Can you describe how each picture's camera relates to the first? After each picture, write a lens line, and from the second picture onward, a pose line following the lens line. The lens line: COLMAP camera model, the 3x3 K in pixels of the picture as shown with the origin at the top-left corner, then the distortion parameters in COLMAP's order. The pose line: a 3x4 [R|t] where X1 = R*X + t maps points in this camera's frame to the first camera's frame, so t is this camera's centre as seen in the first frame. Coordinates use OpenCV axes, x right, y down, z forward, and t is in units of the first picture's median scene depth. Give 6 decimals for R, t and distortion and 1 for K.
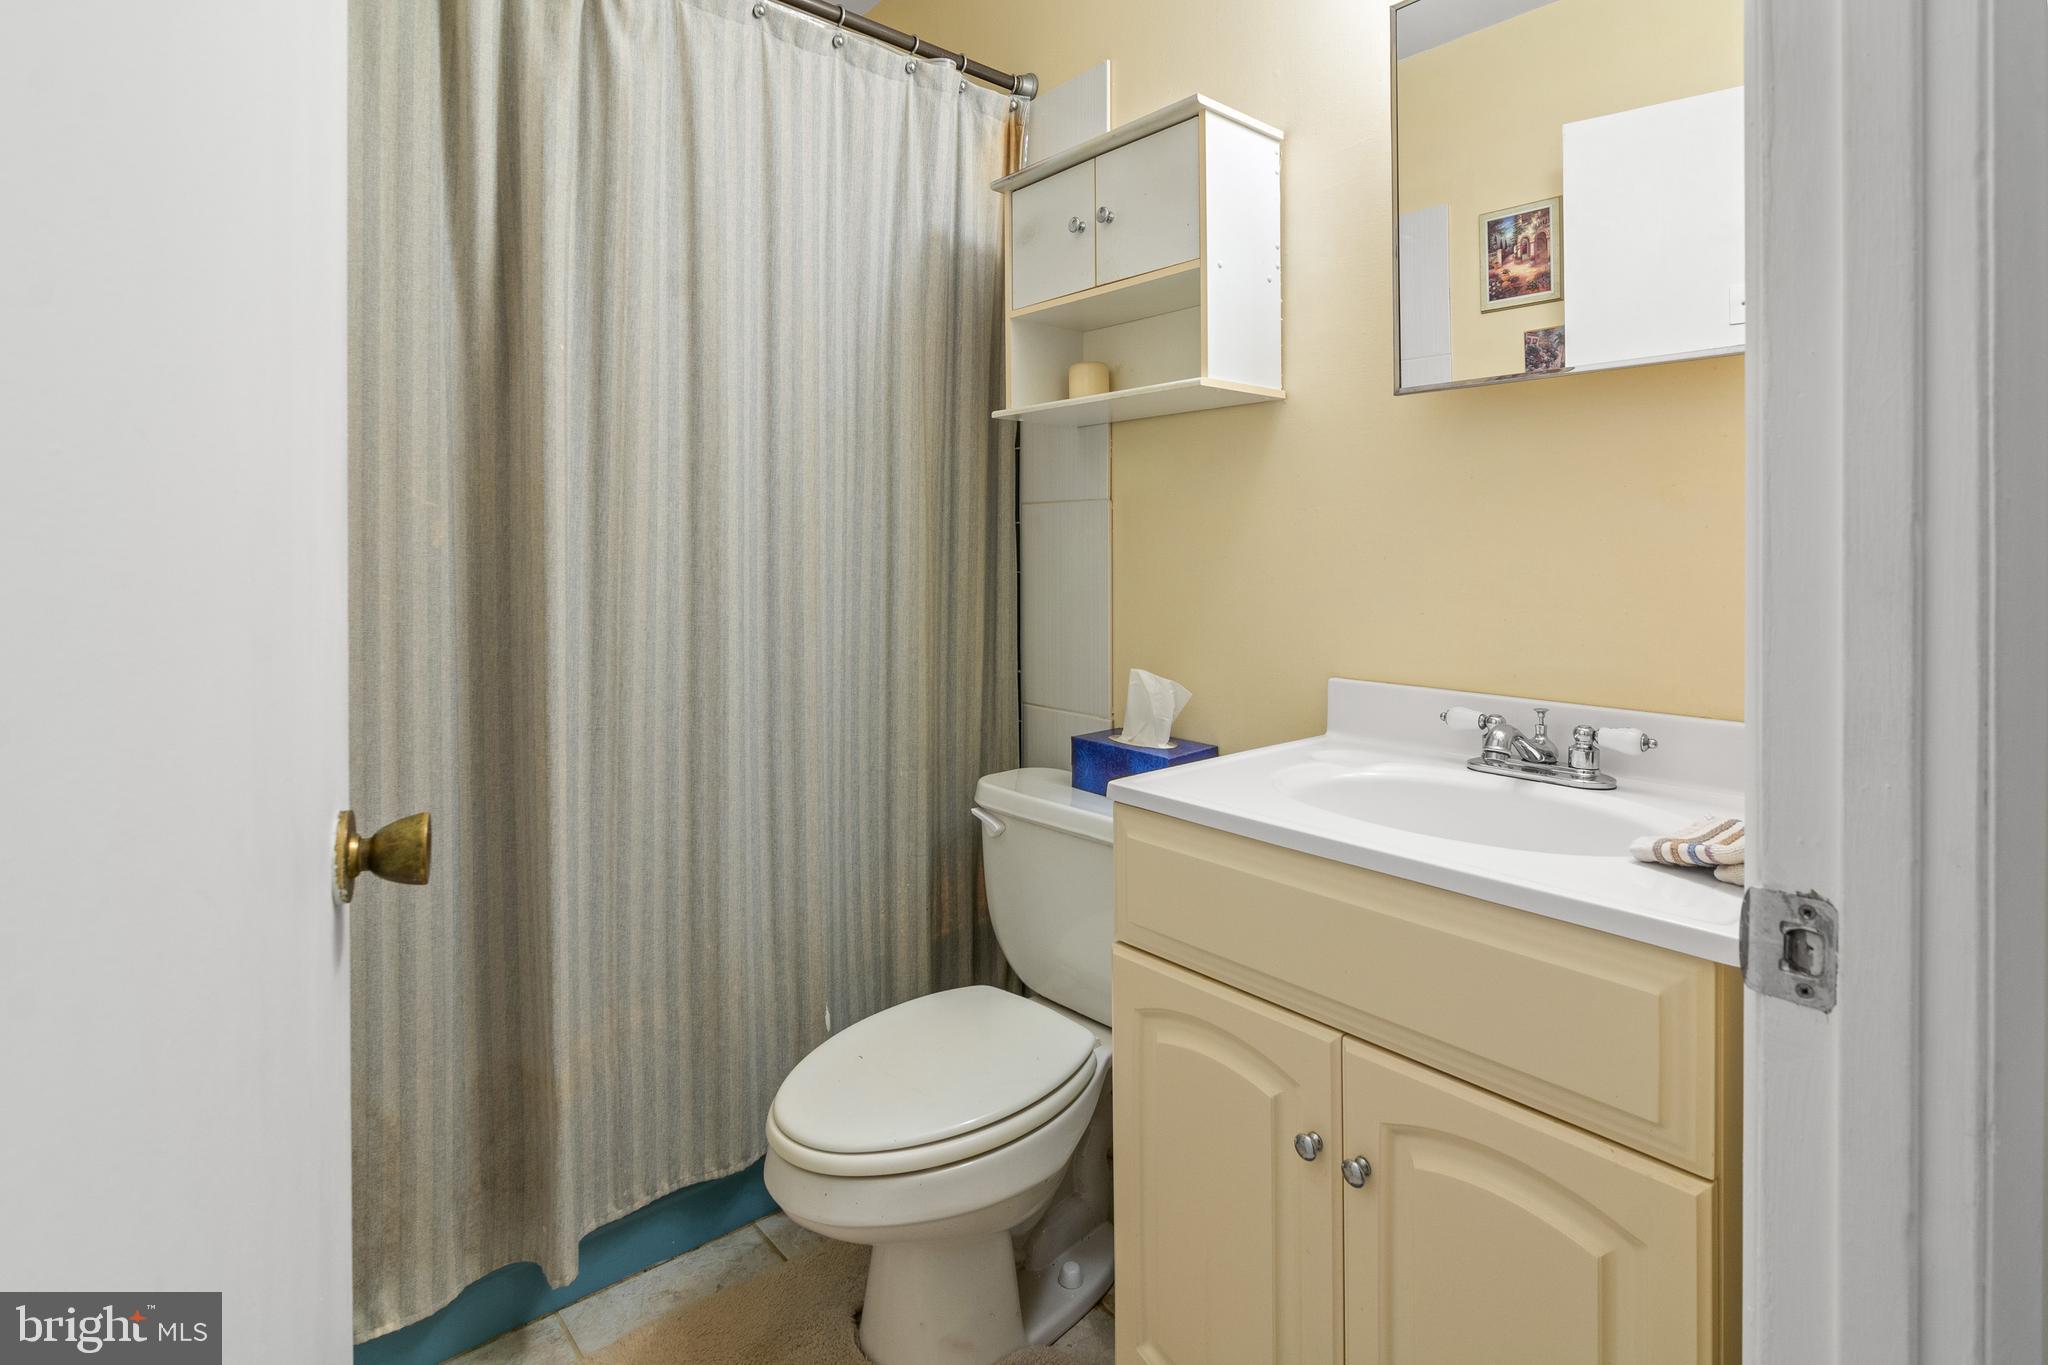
lens RADIAL K [[991.6, 0, 1023.4], [0, 991.6, 575.0], [0, 0, 1]] dist [0.003891, -0.004861]
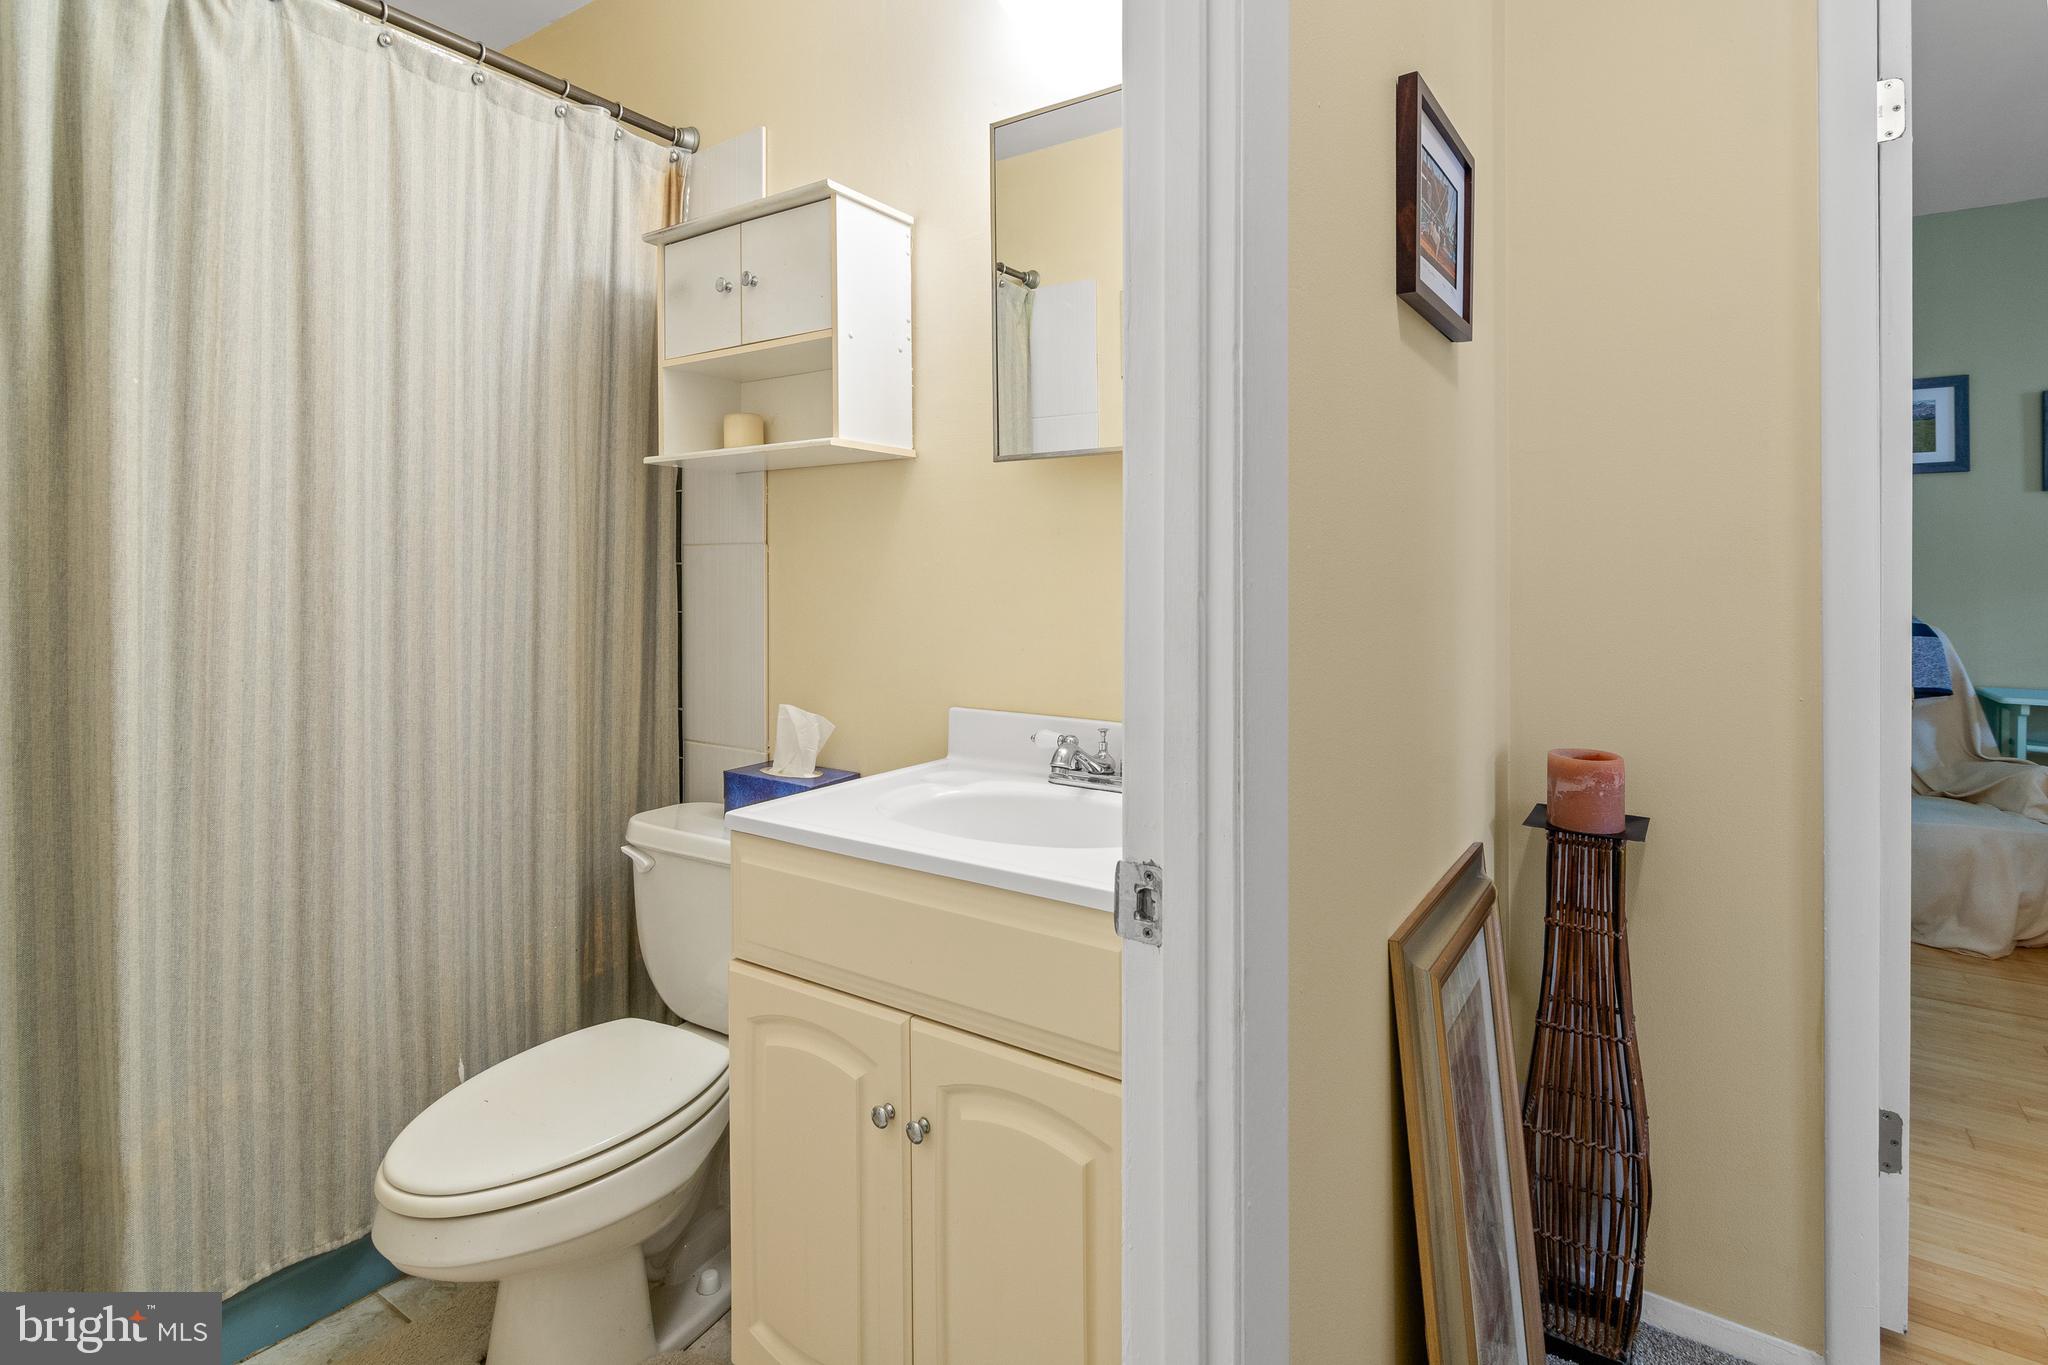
lens RADIAL K [[998.3, 0, 1023.3], [0, 998.3, 589.6], [0, 0, 1]] dist [-0.000693, -0.001295]
pose [[0.965851, -0.003811, 0.259070, 0.088544], [0.006523, 0.999933, -0.009611, -0.017162], [-0.259016, 0.010973, 0.965811, -0.107776]]
